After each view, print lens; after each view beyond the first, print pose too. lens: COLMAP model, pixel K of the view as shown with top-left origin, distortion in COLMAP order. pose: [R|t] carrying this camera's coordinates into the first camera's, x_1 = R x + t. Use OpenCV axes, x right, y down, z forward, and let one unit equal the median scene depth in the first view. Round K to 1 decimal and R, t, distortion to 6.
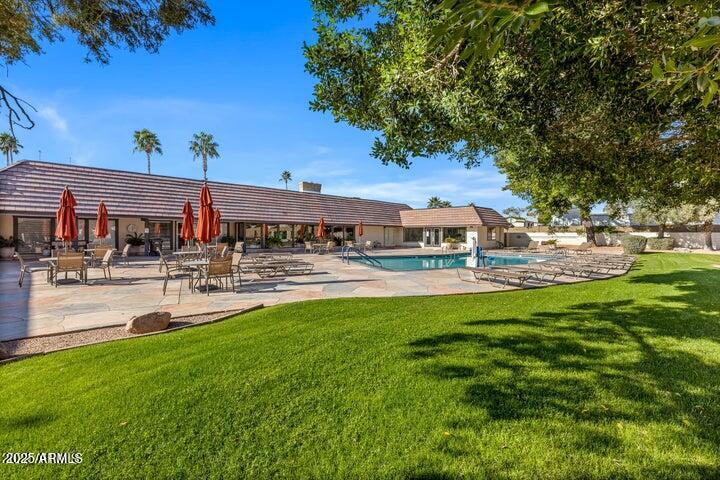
lens RADIAL K [[323.3, 0, 359.0], [0, 323.3, 236.9], [0, 0, 1]] dist [-0.002946, -0.000266]
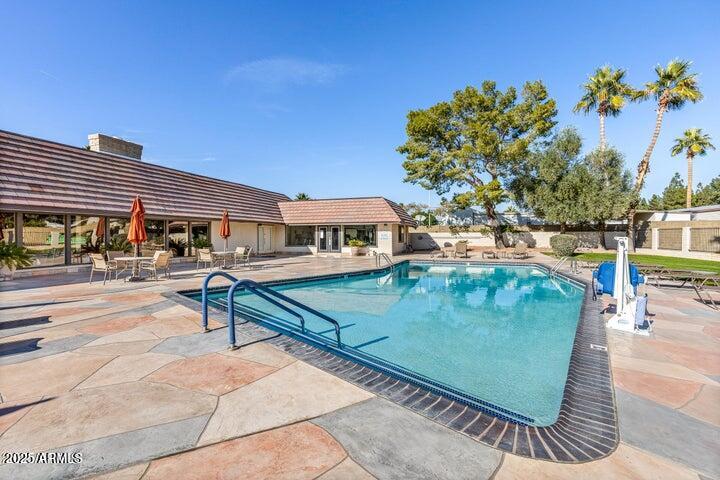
lens RADIAL K [[323.3, 0, 359.1], [0, 323.3, 240.5], [0, 0, 1]] dist [-0.002946, -0.000266]
pose [[0.899717, -0.012665, 0.436289, -0.025783], [0.010761, 0.999919, 0.006834, -0.000674], [-0.436341, -0.001454, 0.899780, 0.342030]]
